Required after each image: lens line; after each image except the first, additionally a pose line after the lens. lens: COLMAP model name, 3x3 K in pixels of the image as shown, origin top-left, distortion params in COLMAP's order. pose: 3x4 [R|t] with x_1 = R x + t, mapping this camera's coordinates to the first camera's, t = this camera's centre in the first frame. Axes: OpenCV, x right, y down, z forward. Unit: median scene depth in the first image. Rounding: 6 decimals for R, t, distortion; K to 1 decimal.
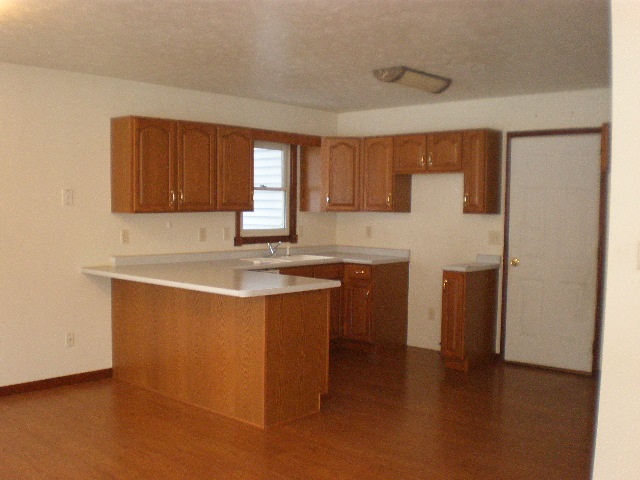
lens RADIAL K [[658.1, 0, 320.0], [0, 658.1, 240.0], [0, 0, 1]] dist [-0.010721, -0.007812]
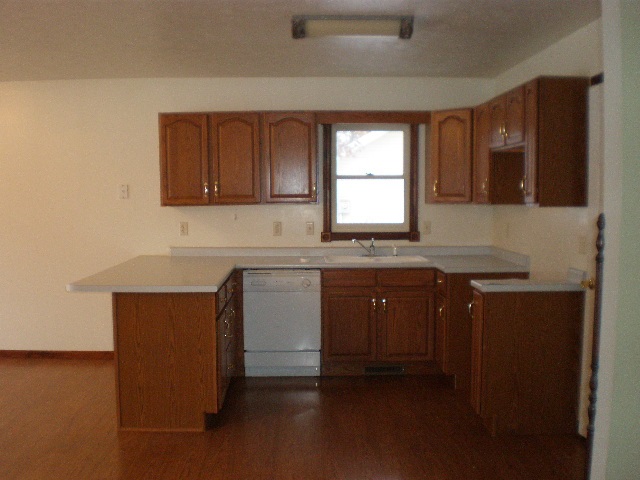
lens RADIAL K [[658.1, 0, 320.0], [0, 658.1, 240.0], [0, 0, 1]] dist [-0.010721, -0.007812]
pose [[0.725099, 0.032675, -0.687869, 0.493836], [-0.023769, 0.999466, 0.022421, -0.013828], [0.688234, 0.000092, 0.725489, 0.336225]]
